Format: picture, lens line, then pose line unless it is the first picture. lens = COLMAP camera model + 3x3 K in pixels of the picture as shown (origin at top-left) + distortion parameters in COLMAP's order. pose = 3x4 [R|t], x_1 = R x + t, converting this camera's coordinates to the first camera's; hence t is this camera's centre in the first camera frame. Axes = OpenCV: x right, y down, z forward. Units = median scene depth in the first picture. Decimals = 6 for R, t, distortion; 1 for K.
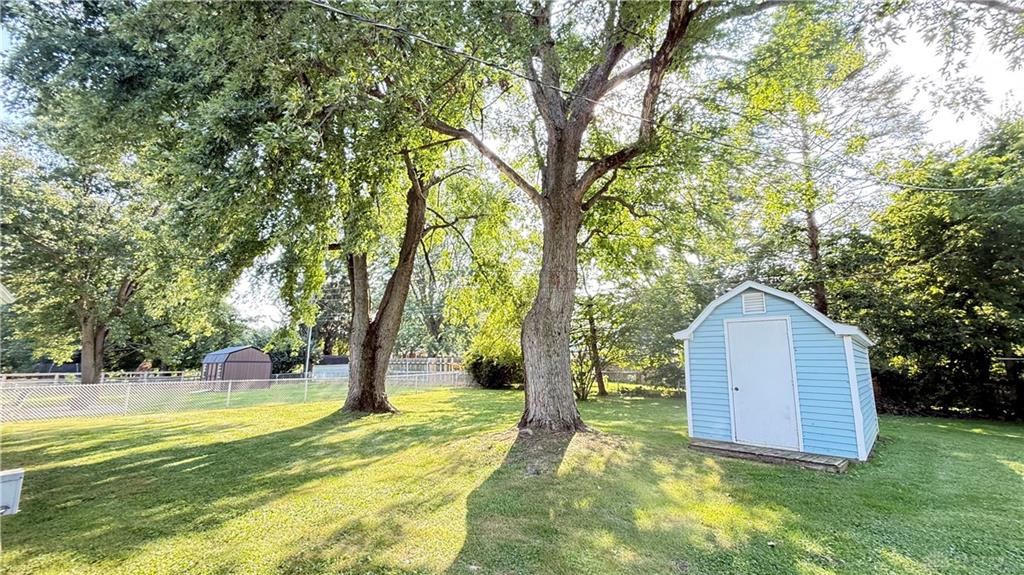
lens RADIAL K [[408.2, 0, 512.0], [0, 408.2, 287.5], [0, 0, 1]] dist [0.000631, -0.000054]
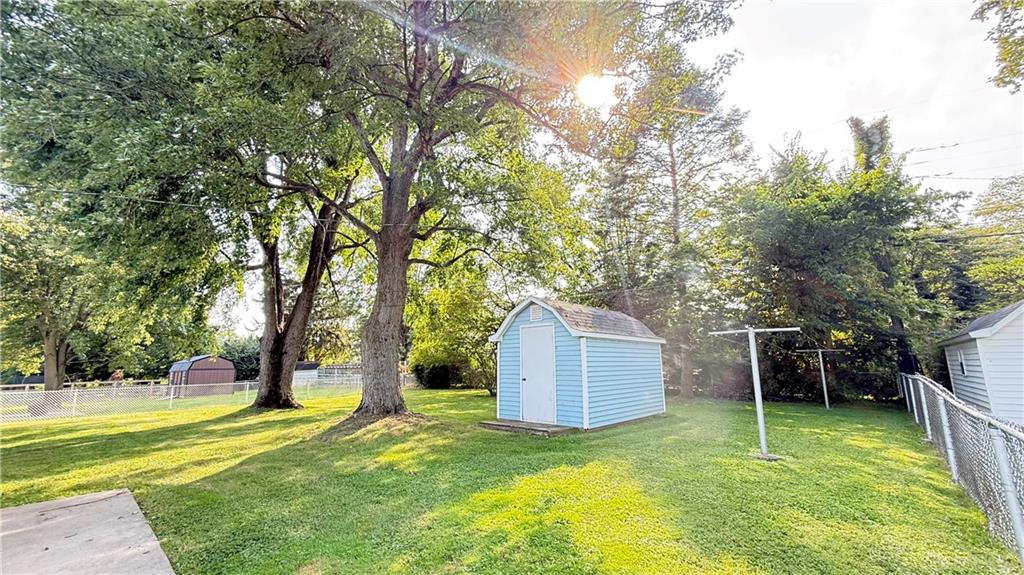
lens RADIAL K [[407.5, 0, 512.0], [0, 407.5, 287.5], [0, 0, 1]] dist [0.000920, 0.000334]
pose [[0.999679, -0.021035, 0.014147, 0.193718], [0.021096, 0.999768, -0.004234, -0.014640], [-0.014055, 0.004531, 0.999891, -0.113392]]
